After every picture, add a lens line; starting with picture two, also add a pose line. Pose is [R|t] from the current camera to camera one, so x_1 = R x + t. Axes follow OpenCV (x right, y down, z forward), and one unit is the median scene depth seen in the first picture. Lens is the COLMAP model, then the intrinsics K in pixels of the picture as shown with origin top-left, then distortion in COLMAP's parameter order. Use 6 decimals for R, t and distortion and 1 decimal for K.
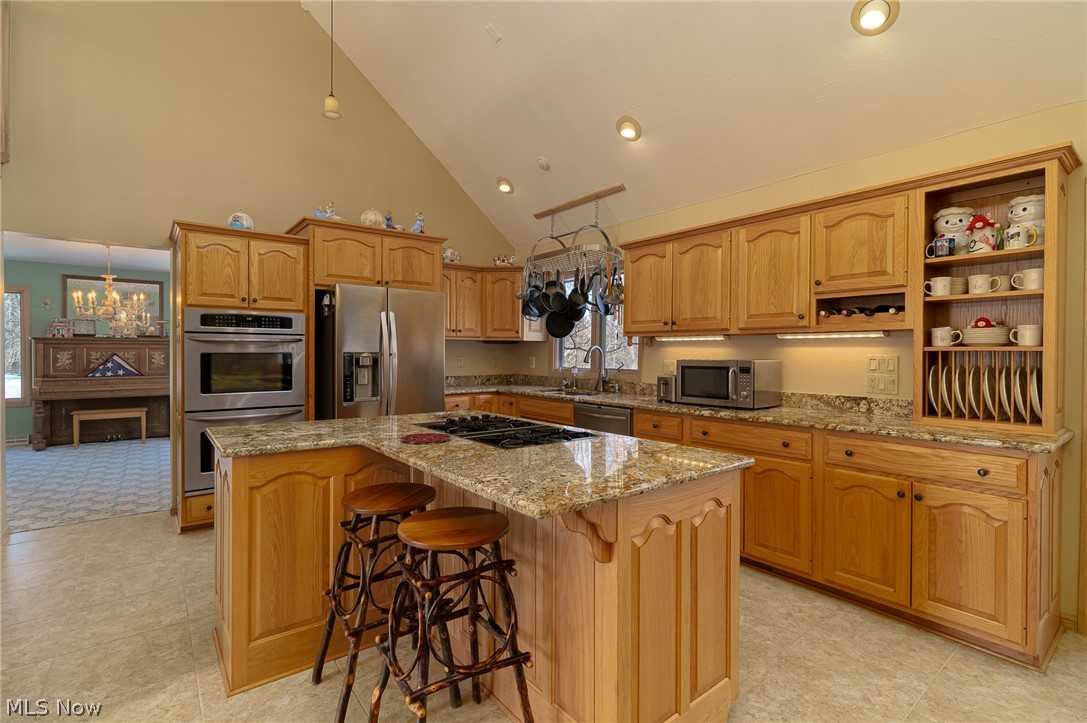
lens RADIAL K [[496.8, 0, 540.5], [0, 496.8, 358.1], [0, 0, 1]] dist [-0.008830, 0.000706]
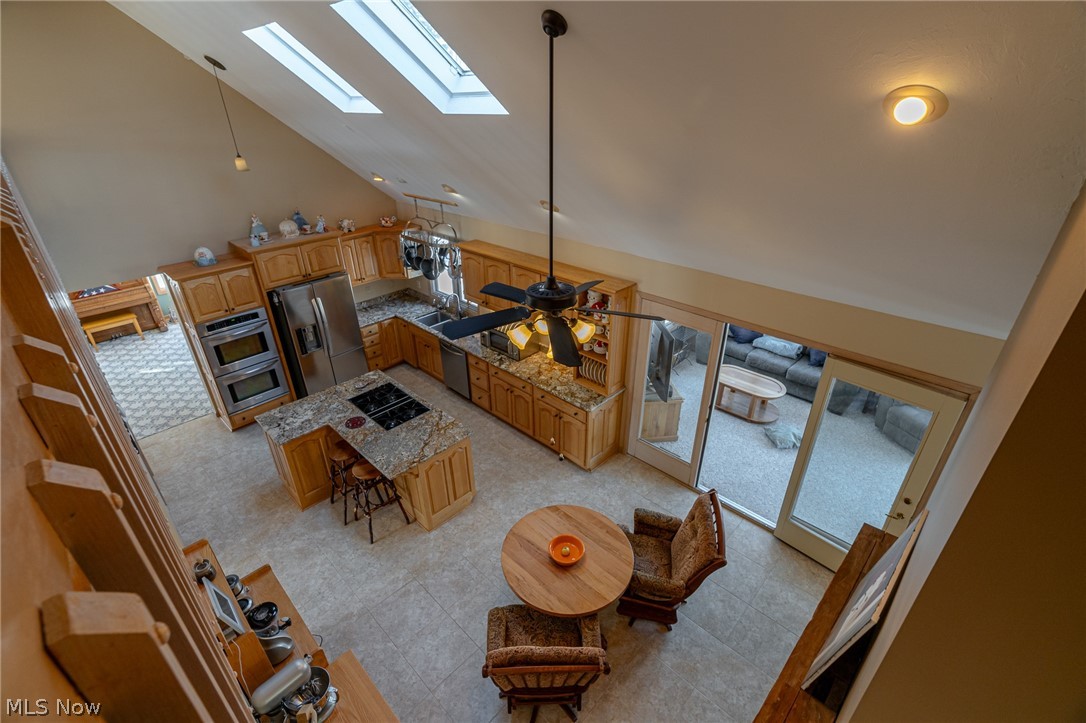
lens RADIAL K [[496.4, 0, 538.9], [0, 496.4, 353.9], [0, 0, 1]] dist [-0.008830, 0.000706]
pose [[0.991950, -0.078886, 0.099053, 0.251675], [0.024625, 0.887481, 0.460186, -0.685925], [-0.124210, -0.454042, 0.882280, -0.626791]]
